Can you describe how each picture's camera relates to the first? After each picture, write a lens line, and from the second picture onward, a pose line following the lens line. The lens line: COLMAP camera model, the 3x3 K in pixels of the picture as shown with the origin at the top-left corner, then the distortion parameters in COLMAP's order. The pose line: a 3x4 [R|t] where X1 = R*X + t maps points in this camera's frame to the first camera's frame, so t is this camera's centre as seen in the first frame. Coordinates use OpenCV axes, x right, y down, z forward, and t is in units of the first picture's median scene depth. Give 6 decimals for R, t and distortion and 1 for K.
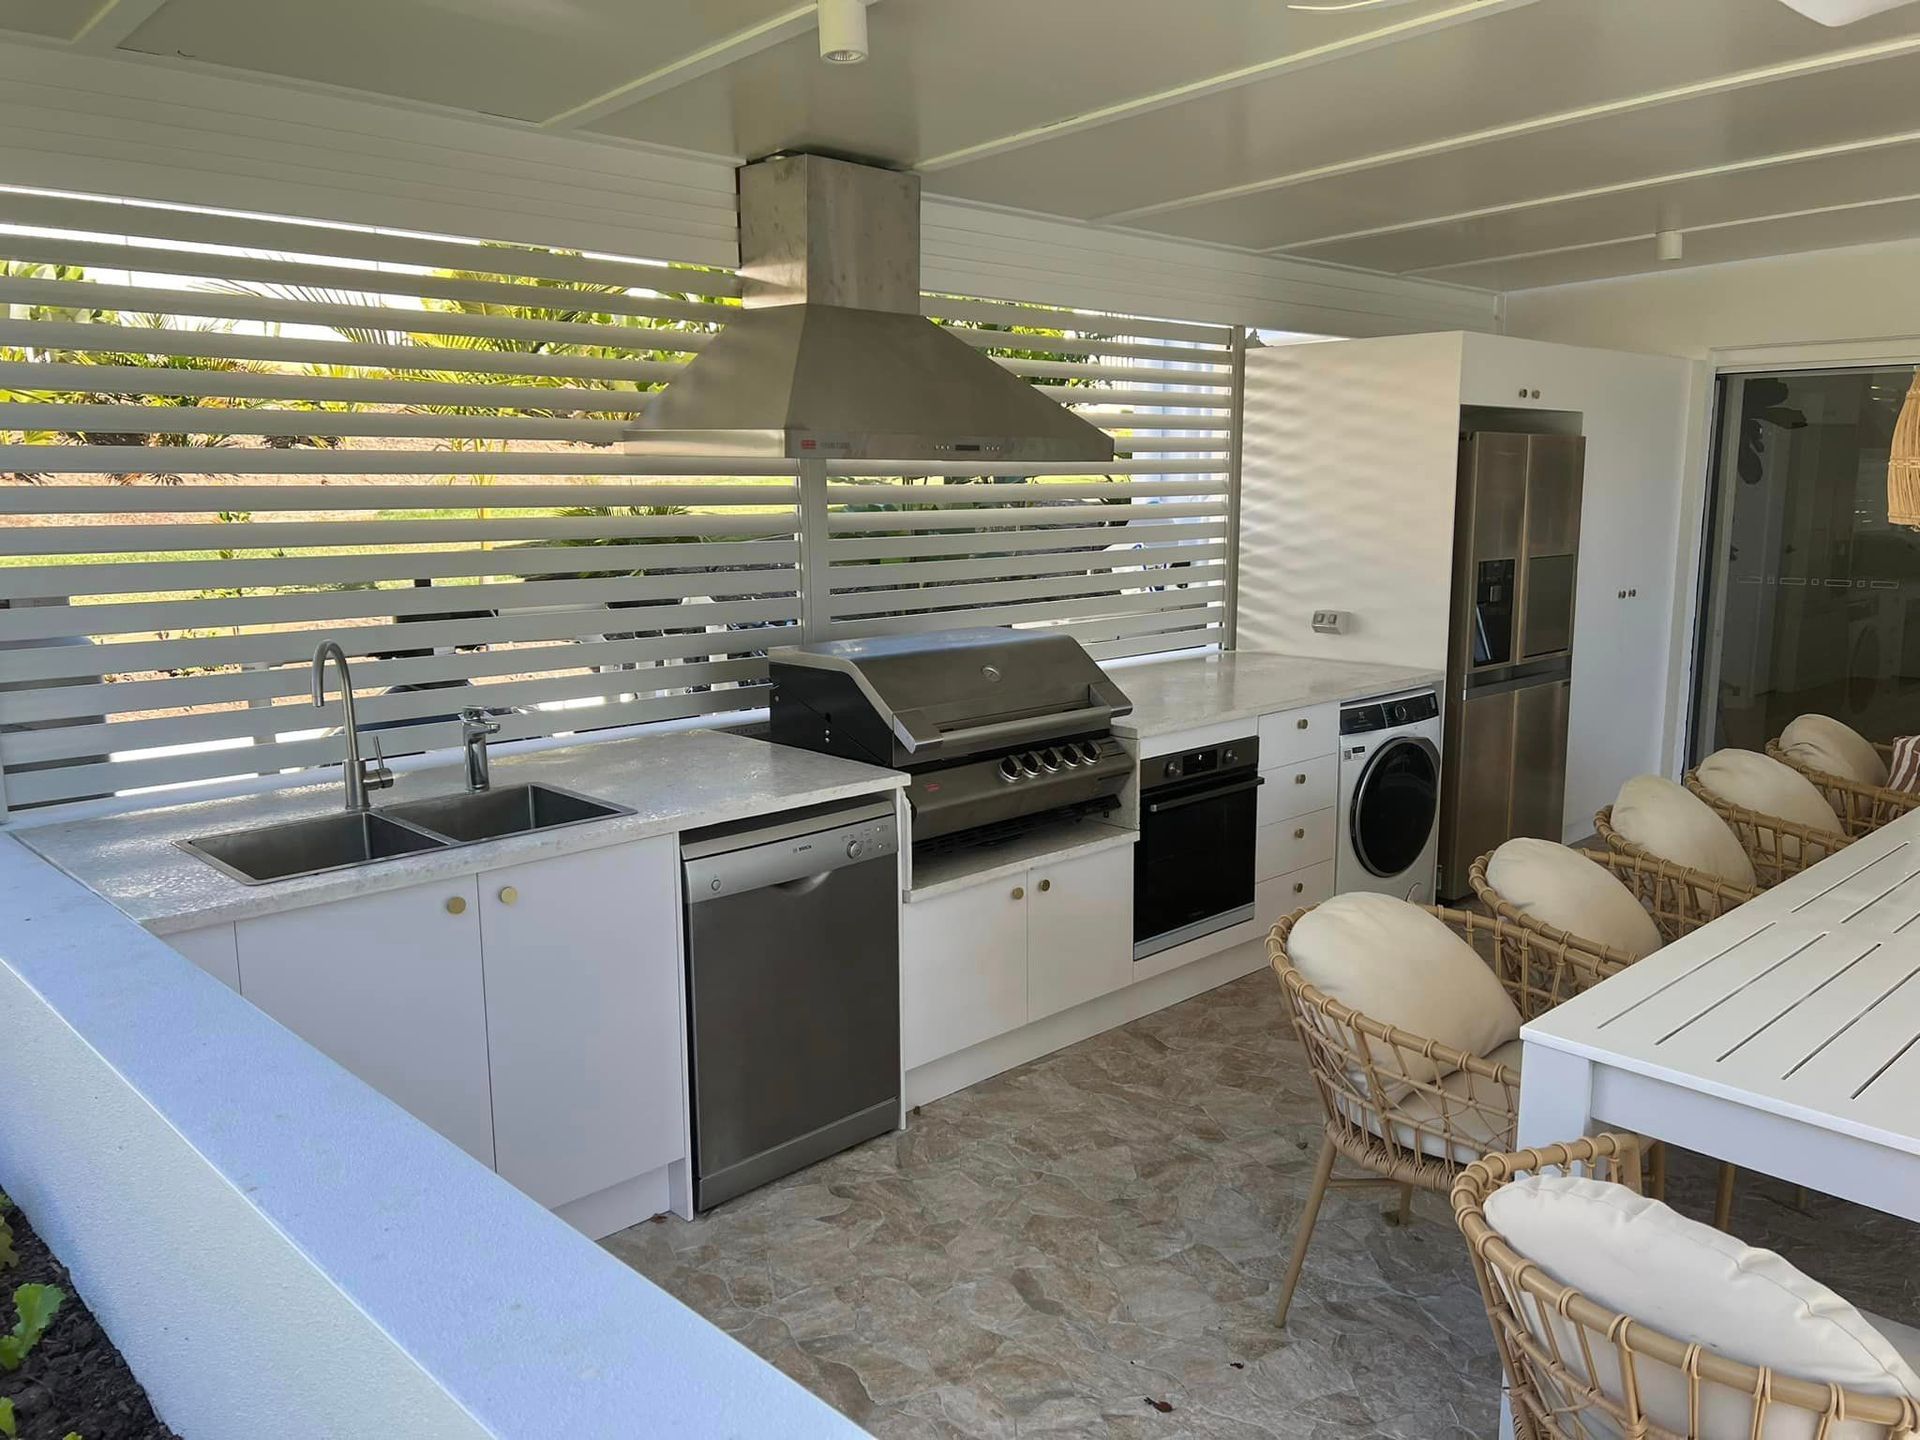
lens RADIAL K [[1428.4, 0, 969.7], [0, 1428.4, 723.1], [0, 0, 1]] dist [0.053723, -0.027744]
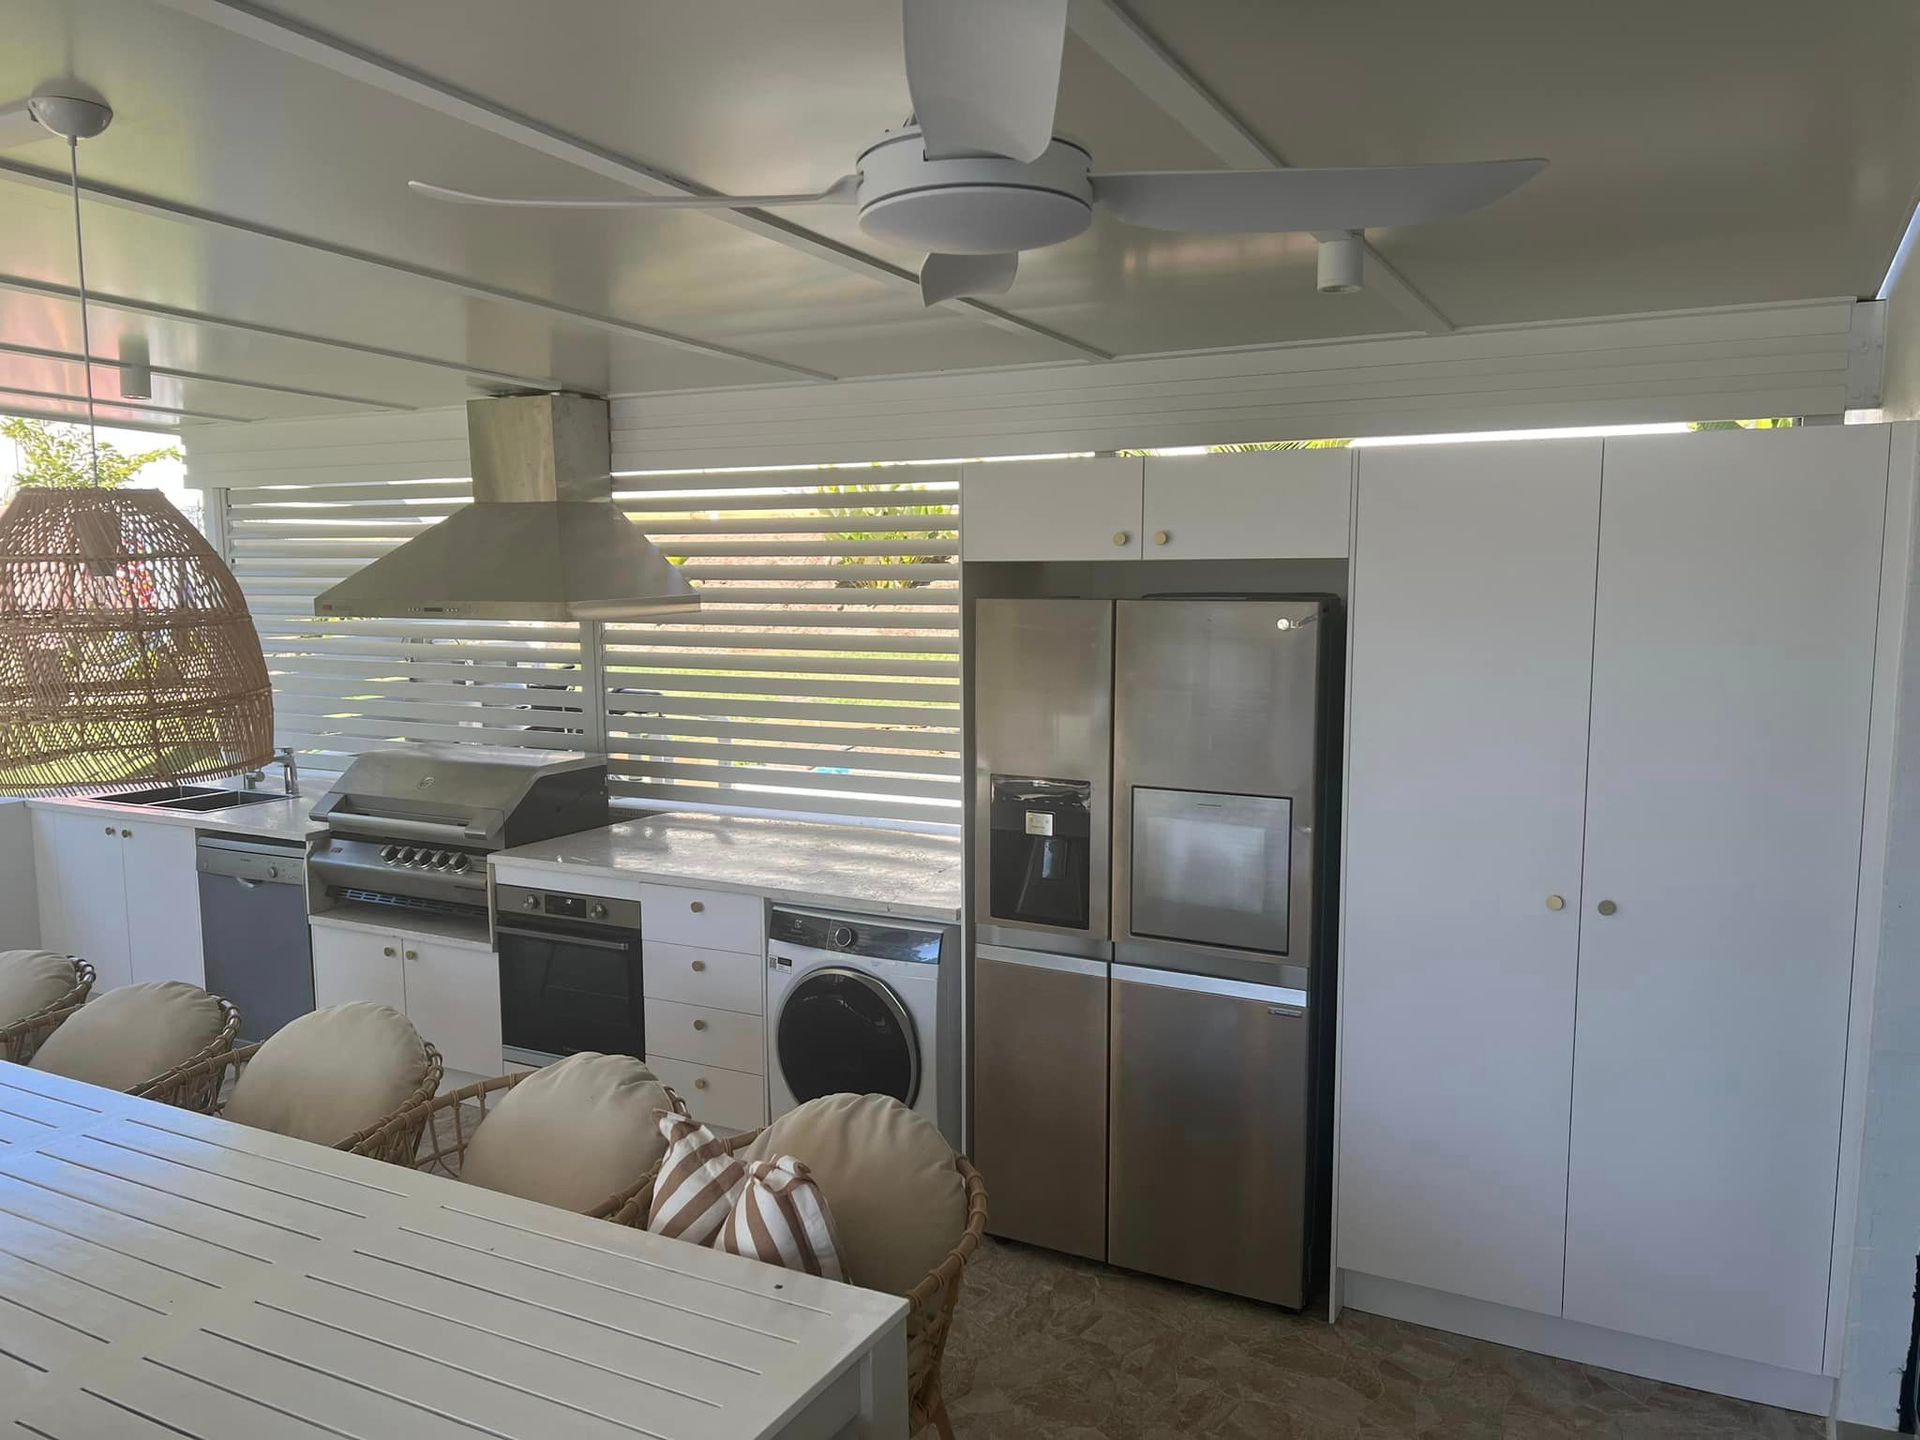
lens RADIAL K [[1428.4, 0, 943.1], [0, 1428.4, 729.2], [0, 0, 1]] dist [0.053723, -0.027744]
pose [[0.322969, 0.117629, -0.939071, 1.213832], [-0.151680, 0.985853, 0.071323, -0.216342], [0.934176, 0.119404, 0.336242, 0.871868]]
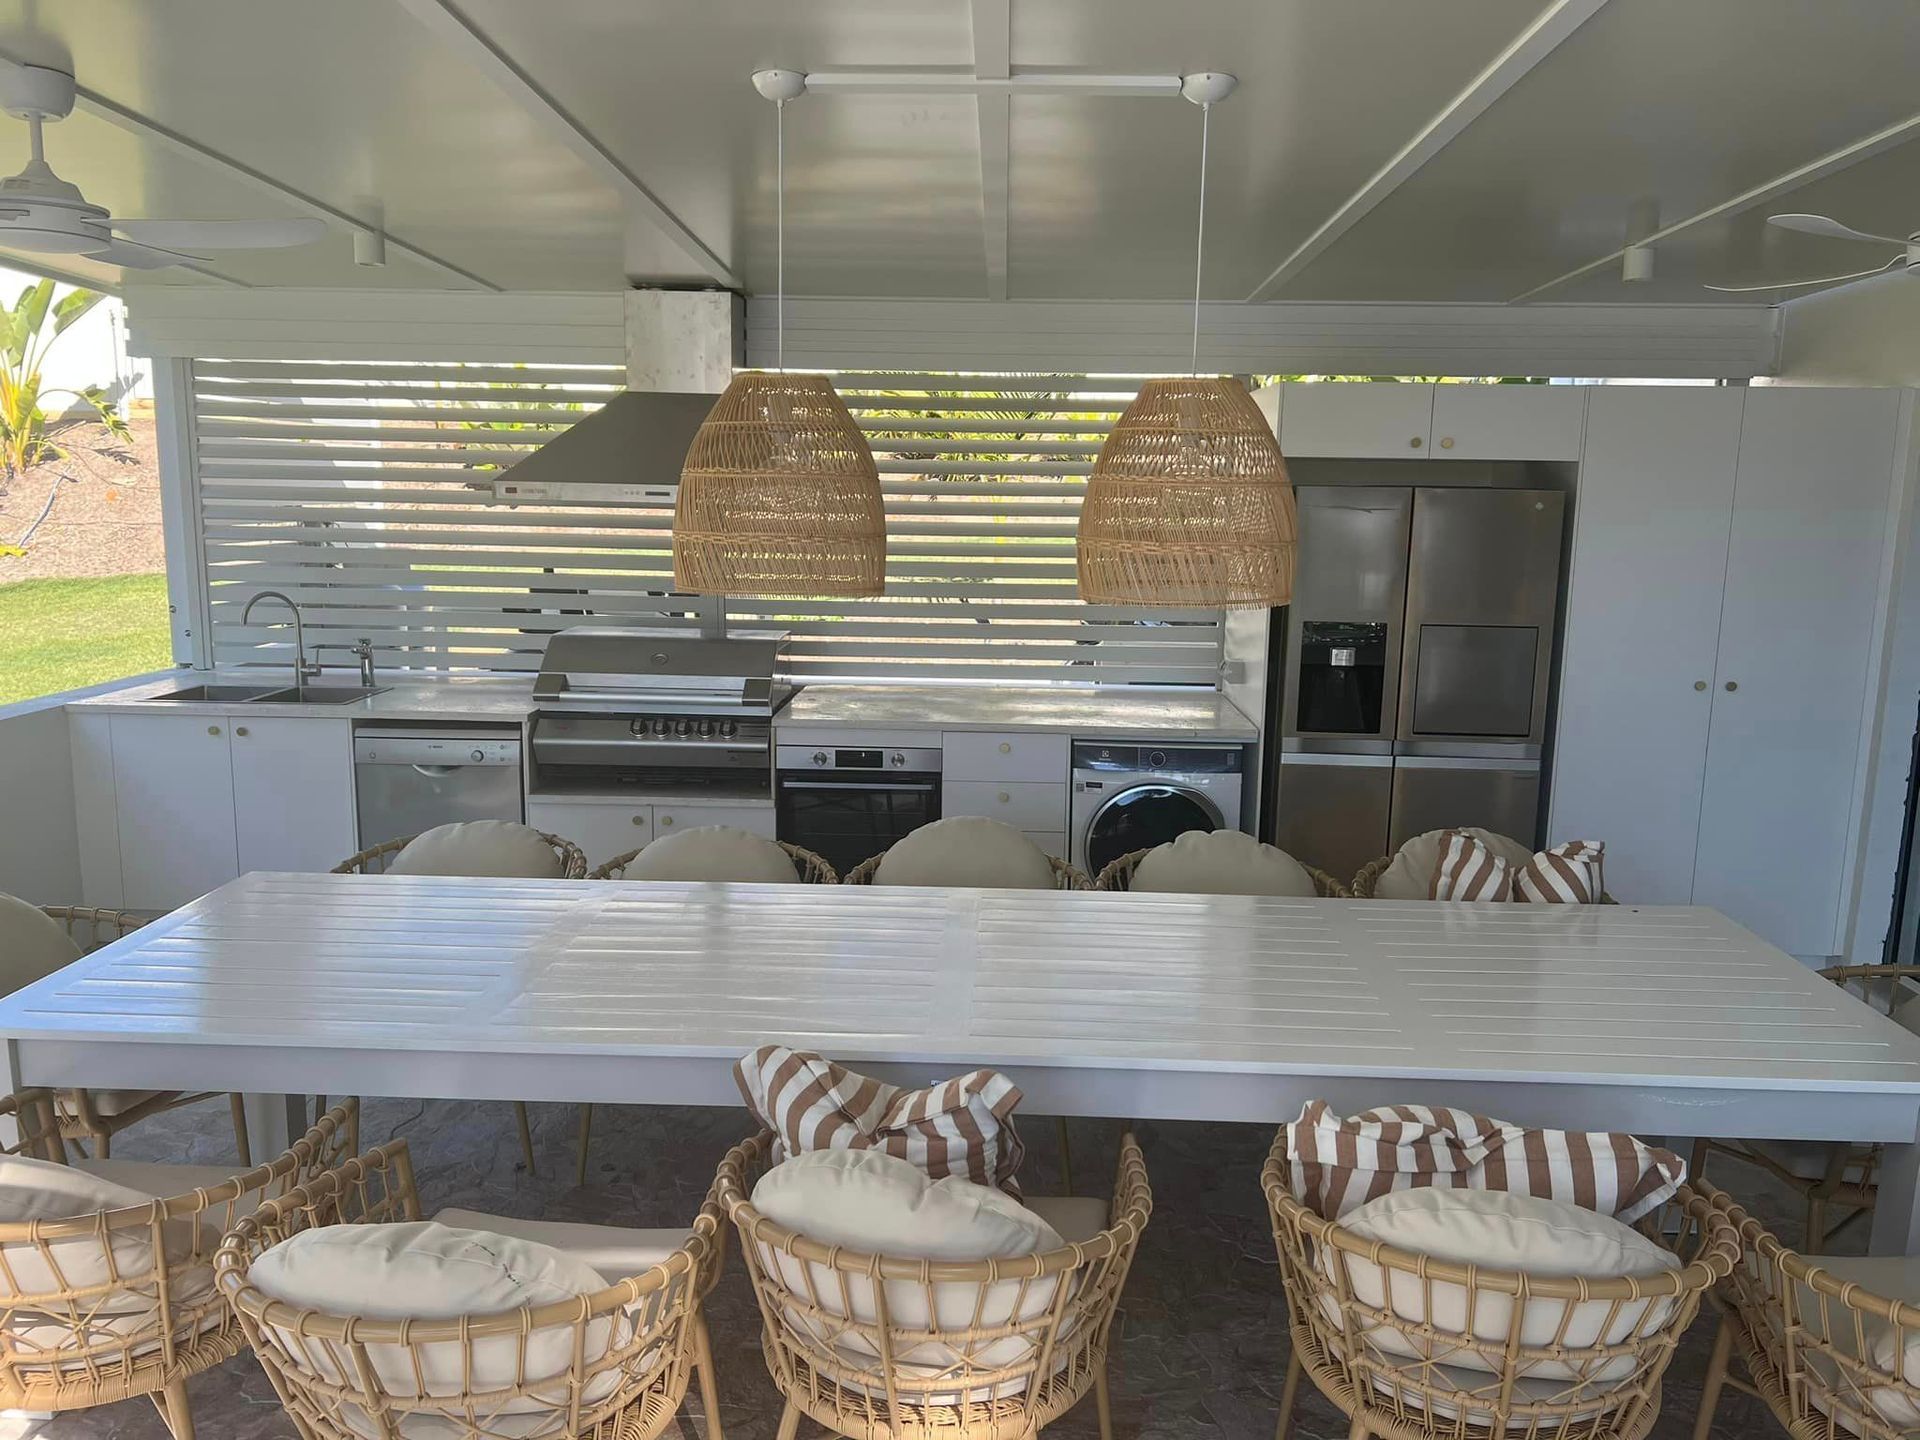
lens RADIAL K [[1428.4, 0, 966.8], [0, 1428.4, 716.5], [0, 0, 1]] dist [0.053723, -0.027744]
pose [[0.700578, 0.133428, -0.700990, 1.039547], [-0.139588, 0.989009, 0.048744, -0.077049], [0.699790, 0.063701, 0.711503, 0.205875]]
